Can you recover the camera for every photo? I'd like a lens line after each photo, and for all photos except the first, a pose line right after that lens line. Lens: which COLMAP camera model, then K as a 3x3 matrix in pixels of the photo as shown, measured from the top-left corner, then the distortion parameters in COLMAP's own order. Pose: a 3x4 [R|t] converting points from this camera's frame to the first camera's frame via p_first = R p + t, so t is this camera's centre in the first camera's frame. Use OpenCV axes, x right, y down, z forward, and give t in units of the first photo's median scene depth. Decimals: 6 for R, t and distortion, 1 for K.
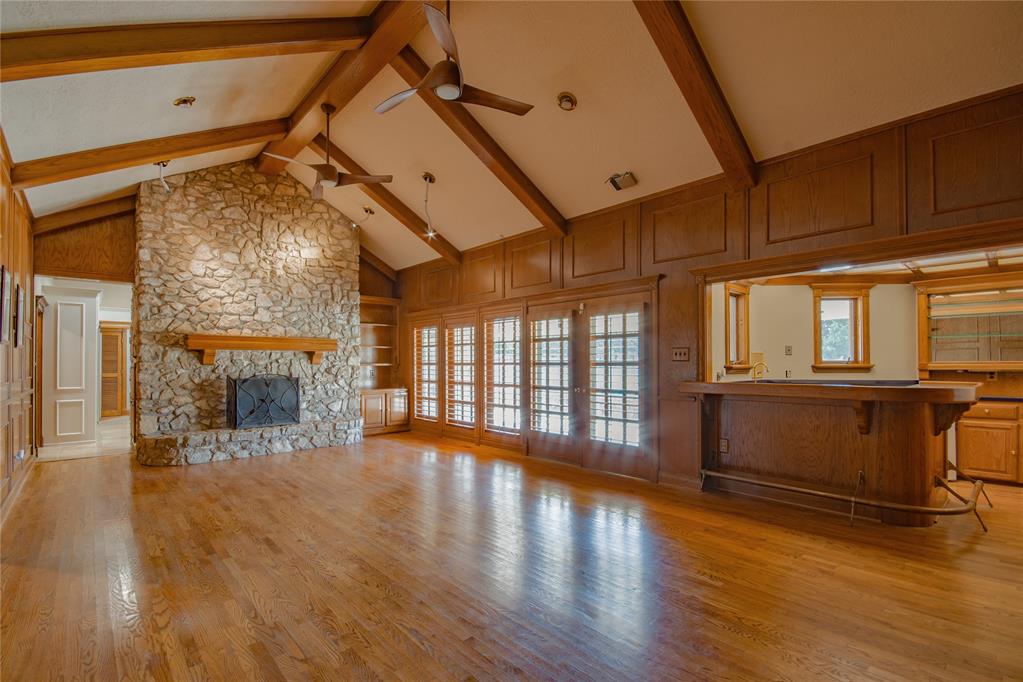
lens RADIAL K [[476.8, 0, 508.9], [0, 476.8, 361.1], [0, 0, 1]] dist [-0.004424, -0.000846]
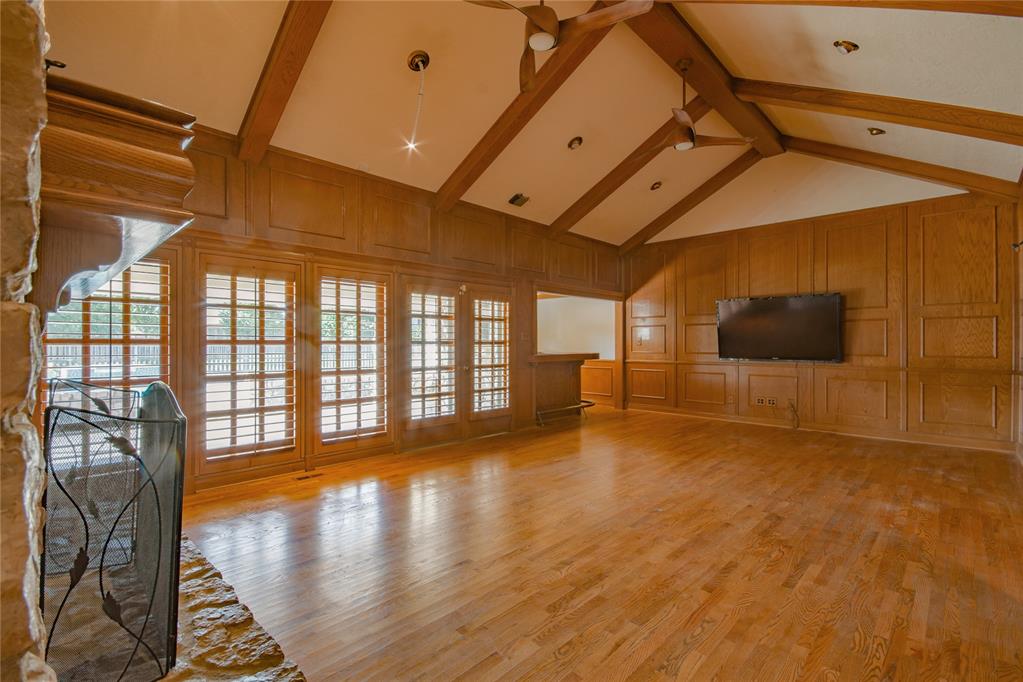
lens RADIAL K [[452.2, 0, 511.5], [0, 452.2, 341.0], [0, 0, 1]] dist [-0.001280, -0.000579]
pose [[-0.067159, 0.000812, 0.997742, -0.911824], [-0.012481, 0.999921, -0.001654, 0.002417], [-0.997664, -0.012563, -0.067144, 1.028309]]
